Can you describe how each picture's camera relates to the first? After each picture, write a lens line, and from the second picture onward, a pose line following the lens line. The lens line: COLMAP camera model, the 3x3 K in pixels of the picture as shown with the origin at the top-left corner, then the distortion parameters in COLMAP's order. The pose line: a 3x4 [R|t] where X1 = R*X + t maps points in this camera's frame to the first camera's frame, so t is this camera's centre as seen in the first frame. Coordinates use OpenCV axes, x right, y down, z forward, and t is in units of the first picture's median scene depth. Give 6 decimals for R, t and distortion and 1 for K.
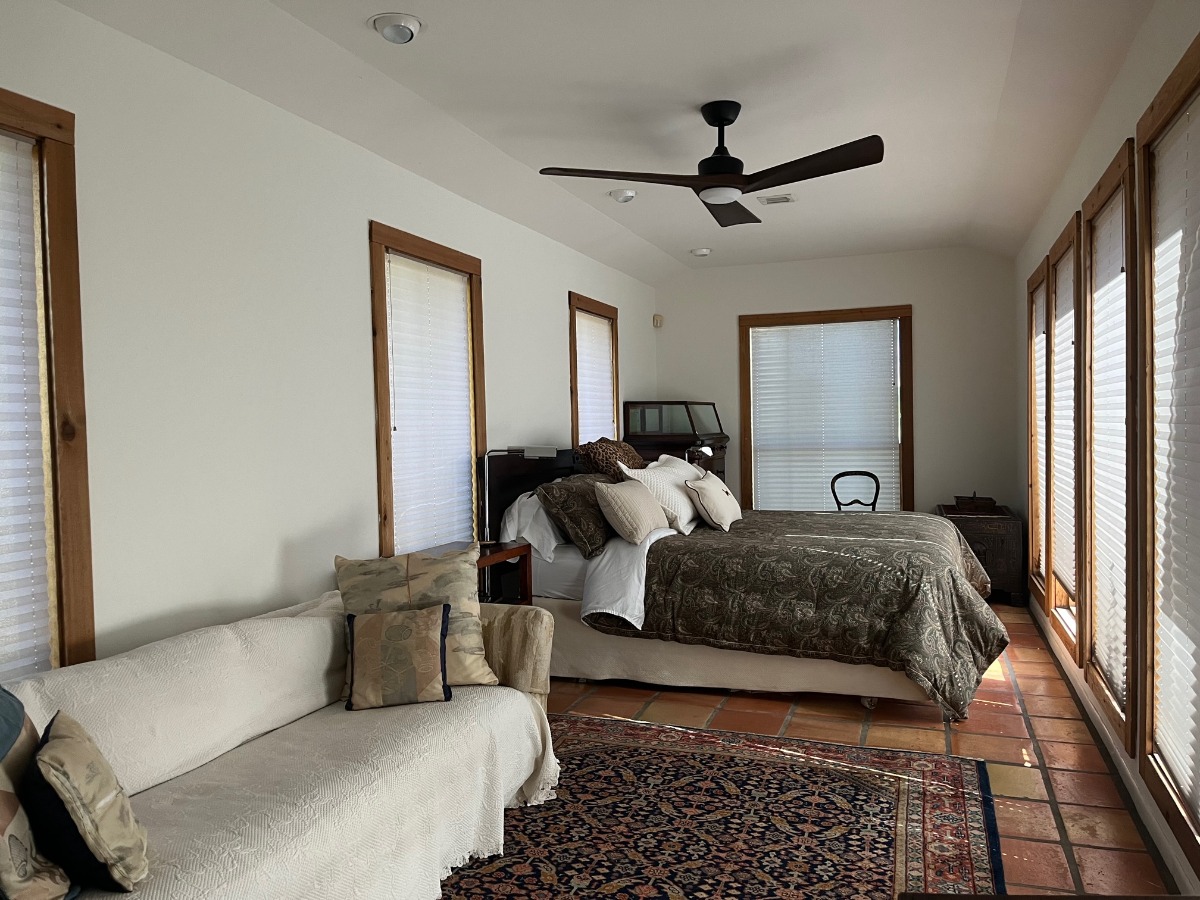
lens RADIAL K [[907.0, 0, 600.9], [0, 907.0, 443.9], [0, 0, 1]] dist [0.072121, -0.091631]
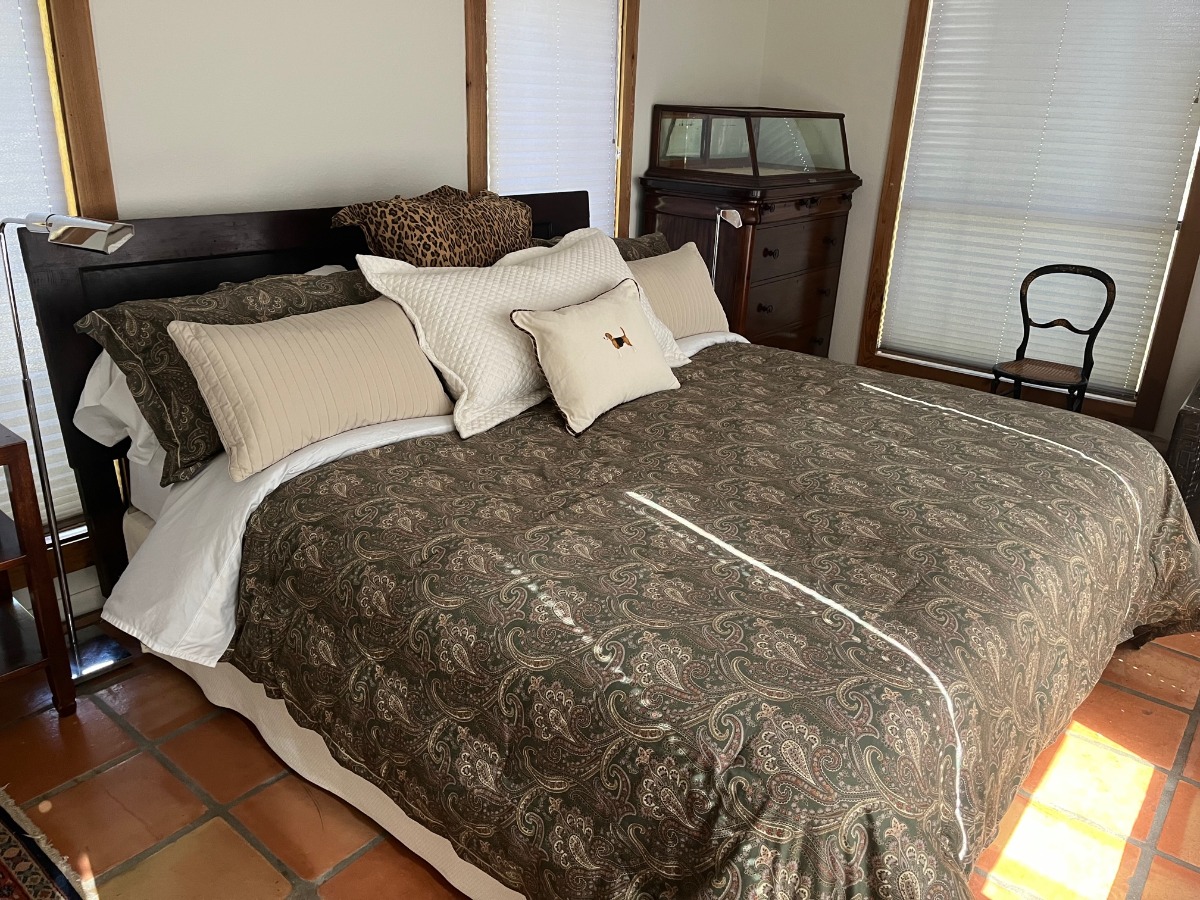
lens RADIAL K [[907.0, 0, 593.4], [0, 907.0, 455.4], [0, 0, 1]] dist [0.072121, -0.091631]
pose [[0.940279, 0.172027, -0.293738, 0.318721], [-0.062285, 0.935287, 0.348367, -0.062386], [0.334657, -0.309267, 0.890145, 0.645120]]
